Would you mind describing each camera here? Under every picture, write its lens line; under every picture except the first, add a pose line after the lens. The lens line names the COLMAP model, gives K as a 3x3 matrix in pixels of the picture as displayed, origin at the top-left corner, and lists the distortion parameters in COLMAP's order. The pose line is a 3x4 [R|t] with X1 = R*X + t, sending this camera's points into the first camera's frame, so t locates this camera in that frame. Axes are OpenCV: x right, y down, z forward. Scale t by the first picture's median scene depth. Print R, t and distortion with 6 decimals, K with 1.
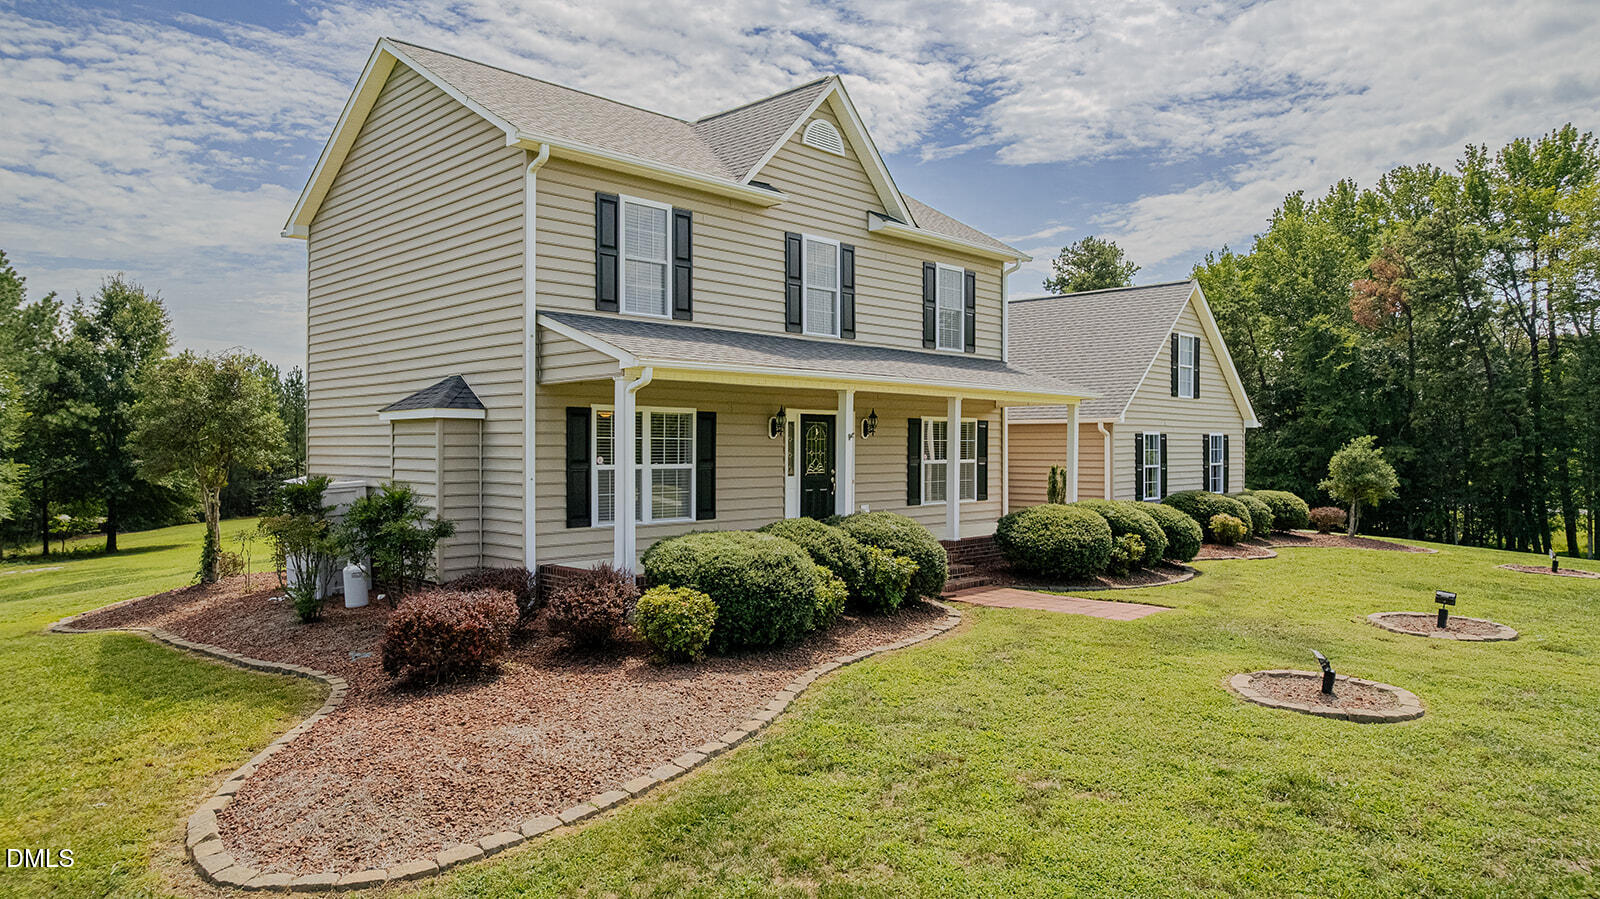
lens RADIAL K [[1015.0, 0, 806.1], [0, 1015.0, 446.3], [0, 0, 1]] dist [-0.032648, 0.003281]
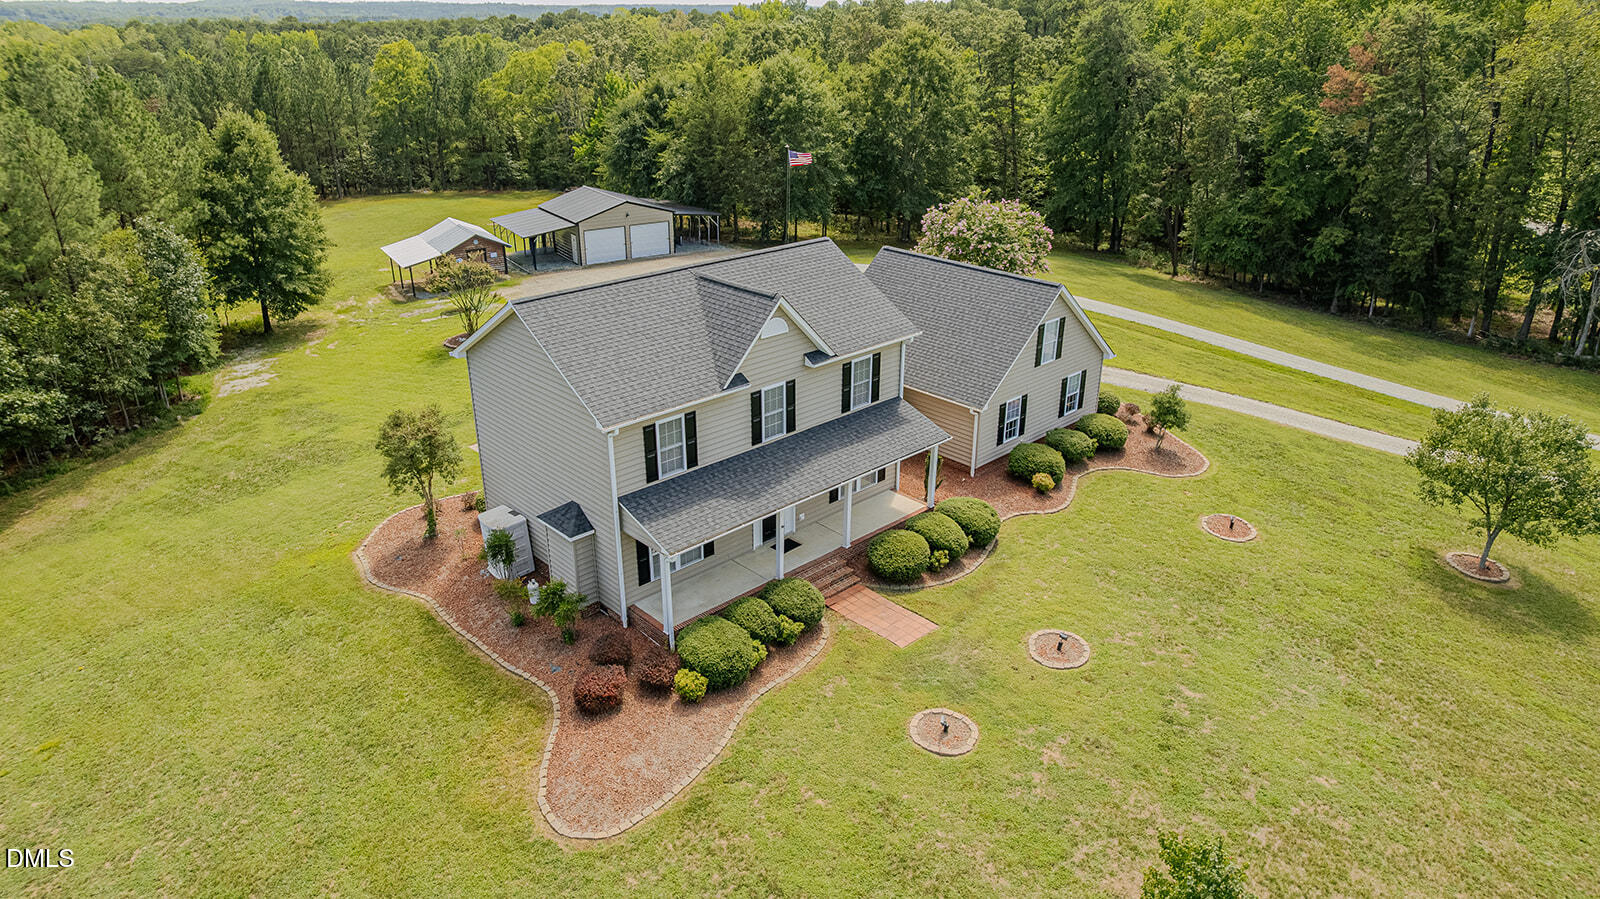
lens RADIAL K [[1015.0, 0, 806.1], [0, 1015.0, 446.3], [0, 0, 1]] dist [-0.032648, 0.003281]
pose [[0.998938, 0.026092, -0.037965, 0.139914], [-0.008386, 0.913362, 0.407063, -0.829077], [0.045297, -0.406312, 0.912611, -0.604916]]
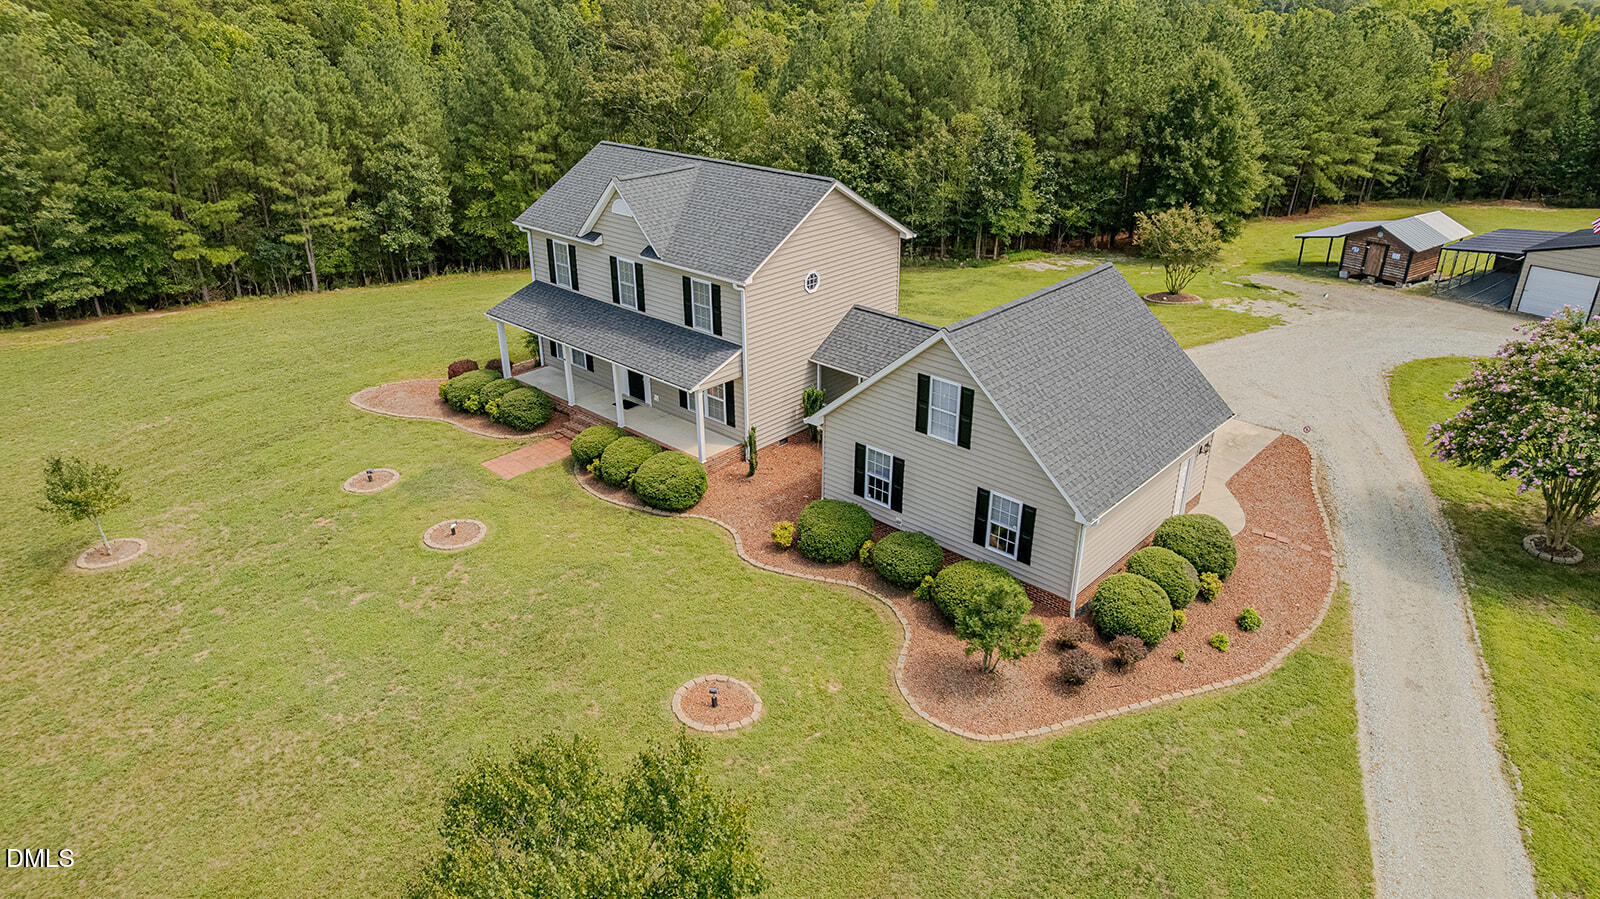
lens RADIAL K [[1015.0, 0, 806.1], [0, 1015.0, 446.3], [0, 0, 1]] dist [-0.032648, 0.003281]
pose [[0.024013, 0.426400, -0.904216, 2.014191], [0.007098, 0.904381, 0.426667, -0.736640], [0.999686, -0.016664, 0.018690, 1.347927]]
